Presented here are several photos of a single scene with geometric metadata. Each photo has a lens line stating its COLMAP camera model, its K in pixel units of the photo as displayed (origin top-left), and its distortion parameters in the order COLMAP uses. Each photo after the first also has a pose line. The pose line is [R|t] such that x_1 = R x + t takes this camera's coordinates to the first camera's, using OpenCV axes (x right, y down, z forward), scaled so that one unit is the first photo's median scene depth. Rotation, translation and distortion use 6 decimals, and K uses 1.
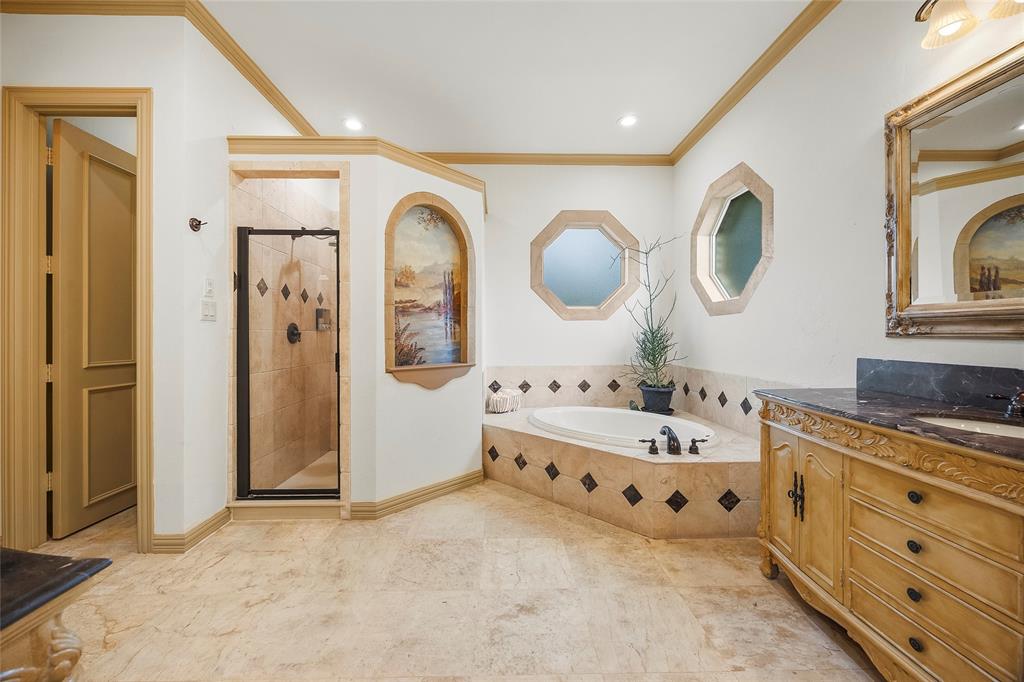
lens RADIAL K [[399.4, 0, 515.0], [0, 399.4, 334.1], [0, 0, 1]] dist [0.001461, 0.000001]
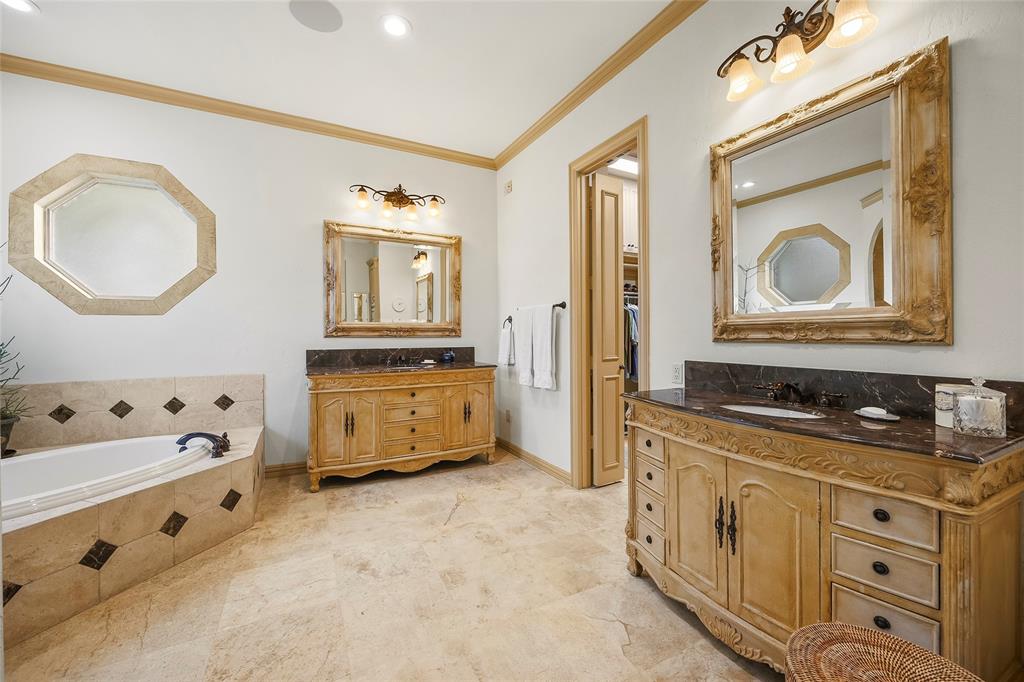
lens RADIAL K [[399.4, 0, 511.9], [0, 399.4, 337.6], [0, 0, 1]] dist [0.001461, 0.000001]
pose [[-0.453643, -0.000568, 0.891183, -1.149675], [0.003488, 0.999991, 0.002413, 0.006209], [-0.891177, 0.004204, -0.453637, 1.070143]]
